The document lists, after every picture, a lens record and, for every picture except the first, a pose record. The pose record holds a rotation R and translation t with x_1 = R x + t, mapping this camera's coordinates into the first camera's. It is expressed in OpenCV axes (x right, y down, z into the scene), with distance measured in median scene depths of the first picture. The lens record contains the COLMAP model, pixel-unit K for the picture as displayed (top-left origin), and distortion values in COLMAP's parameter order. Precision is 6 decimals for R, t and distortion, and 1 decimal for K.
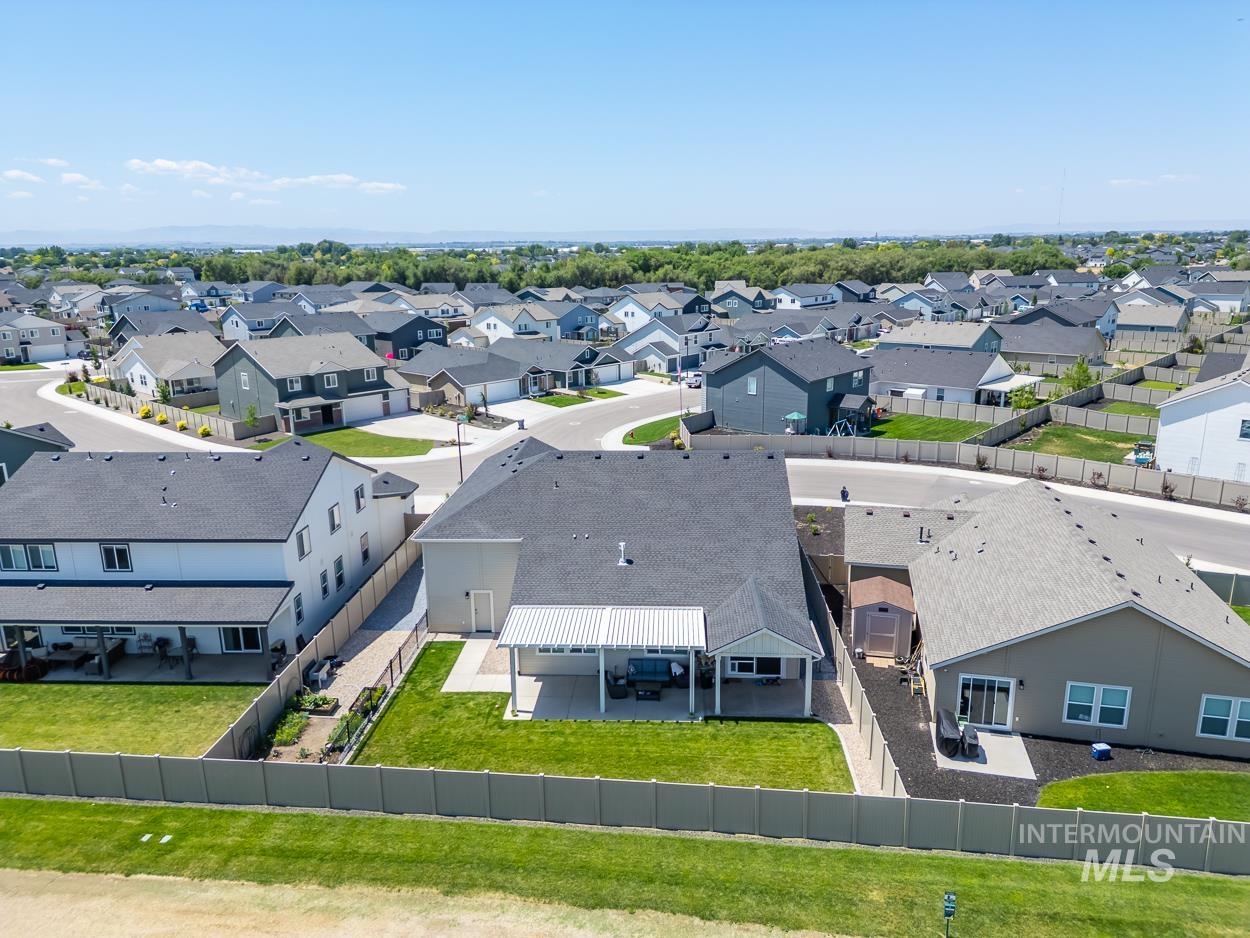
lens RADIAL K [[871.7, 0, 625.0], [0, 871.7, 469.0], [0, 0, 1]] dist [0.073519, -0.069568]
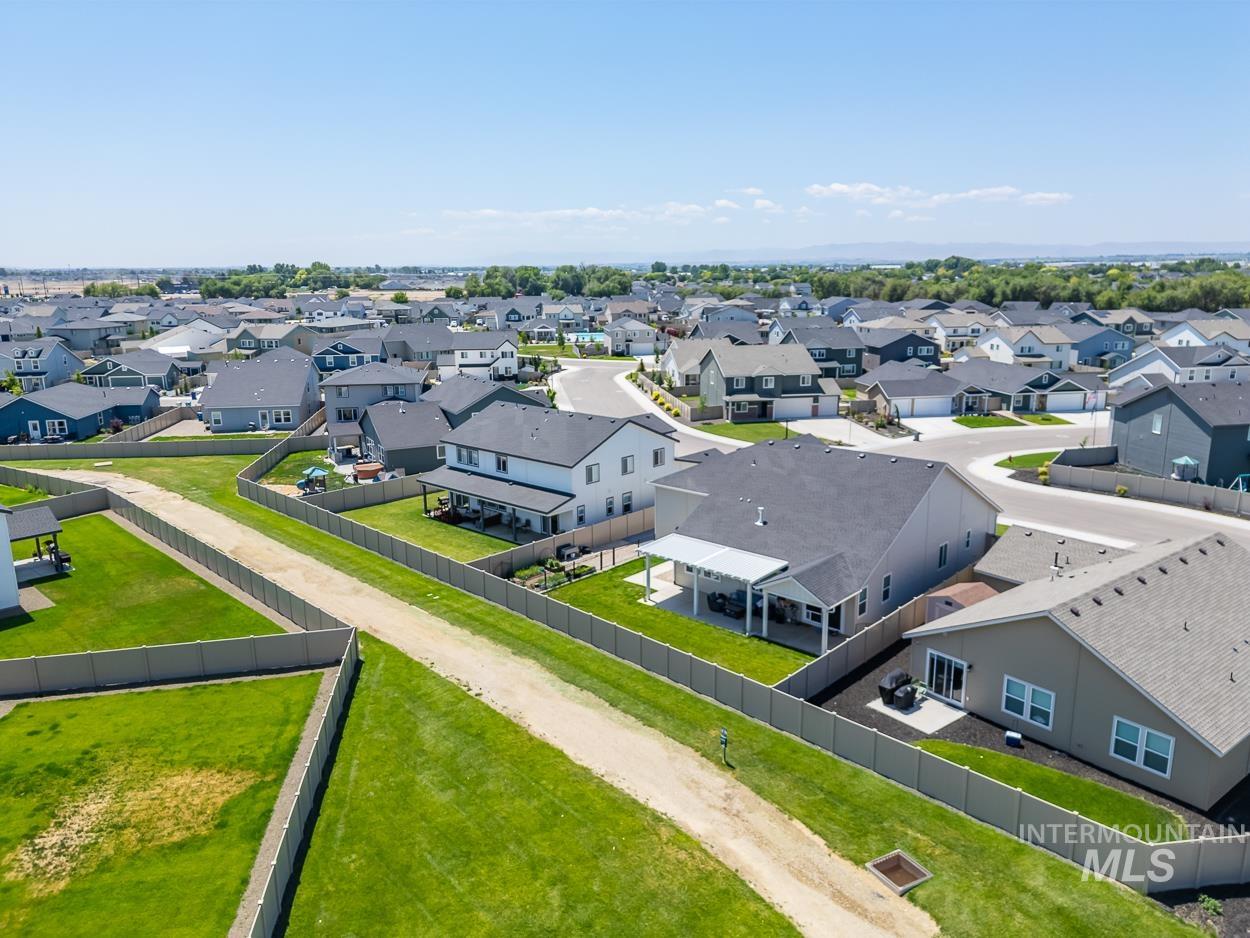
lens RADIAL K [[871.7, 0, 625.0], [0, 871.7, 469.0], [0, 0, 1]] dist [0.073519, -0.069568]
pose [[0.779055, 0.146746, -0.609540, 0.278146], [-0.156576, 0.986954, 0.037488, 0.004400], [0.607090, 0.066234, 0.791868, -0.078155]]
